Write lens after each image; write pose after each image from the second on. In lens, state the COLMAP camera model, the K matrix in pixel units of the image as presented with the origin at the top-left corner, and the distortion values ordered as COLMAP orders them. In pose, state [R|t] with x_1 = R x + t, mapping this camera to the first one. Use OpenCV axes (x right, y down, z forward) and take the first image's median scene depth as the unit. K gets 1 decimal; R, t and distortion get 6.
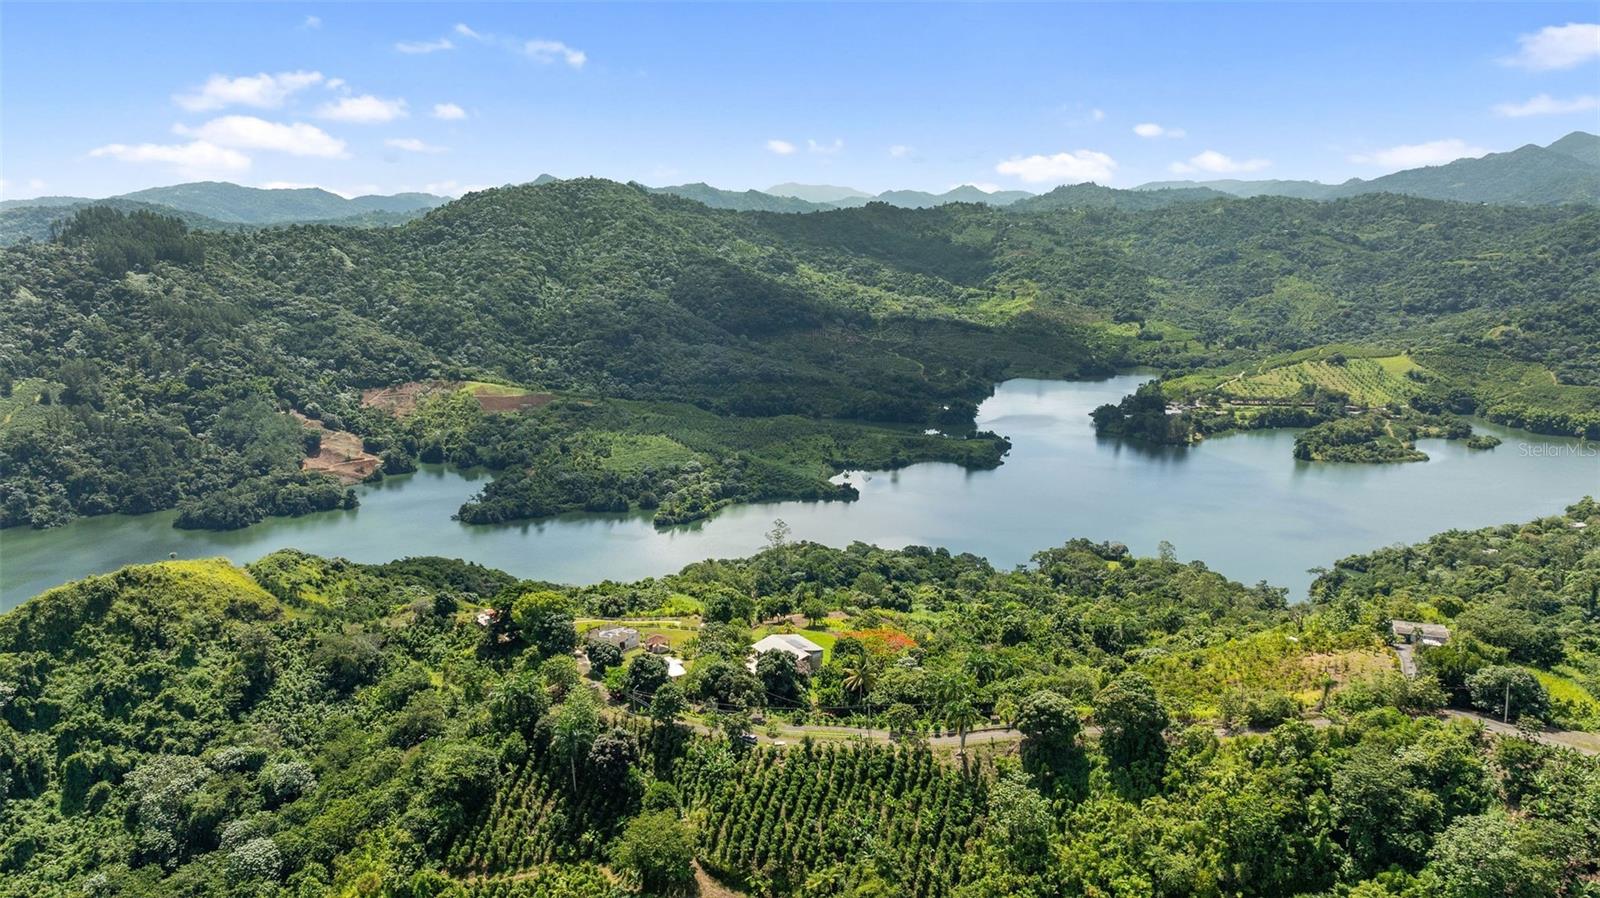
lens RADIAL K [[1106.7, 0, 800.0], [0, 1106.7, 449.0], [0, 0, 1]] dist [-0.065591, 0.043738]
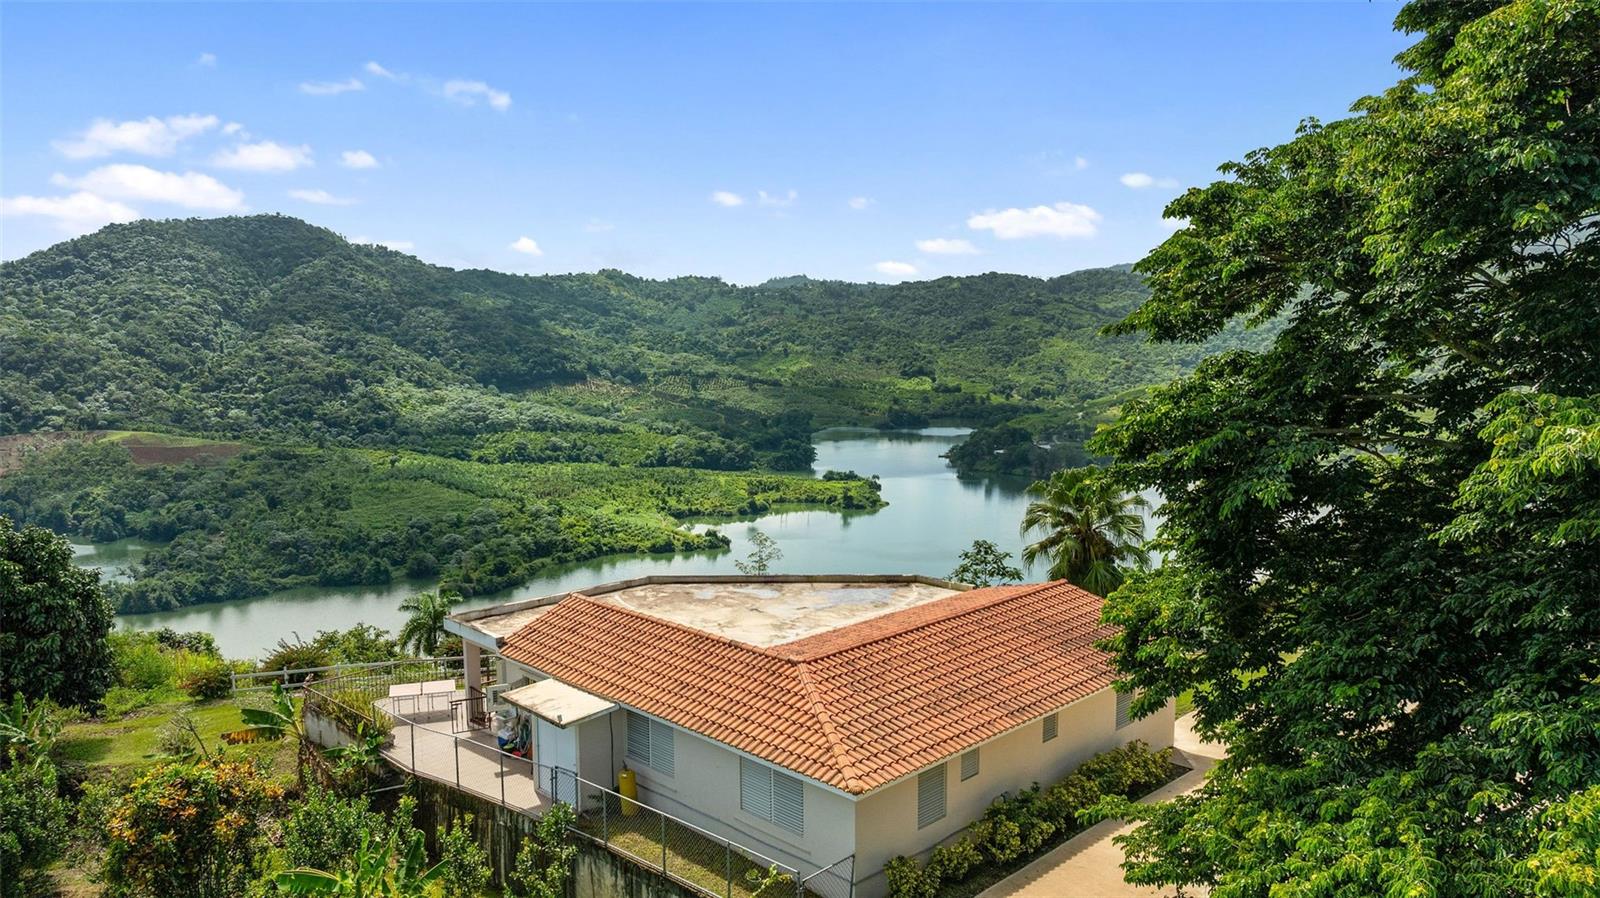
lens RADIAL K [[1106.7, 0, 800.0], [0, 1106.7, 449.0], [0, 0, 1]] dist [-0.065591, 0.043738]
pose [[0.961357, -0.024834, 0.274183, -0.062203], [0.052229, 0.994289, -0.093071, 0.031466], [-0.270306, 0.103795, 0.957163, 0.198929]]
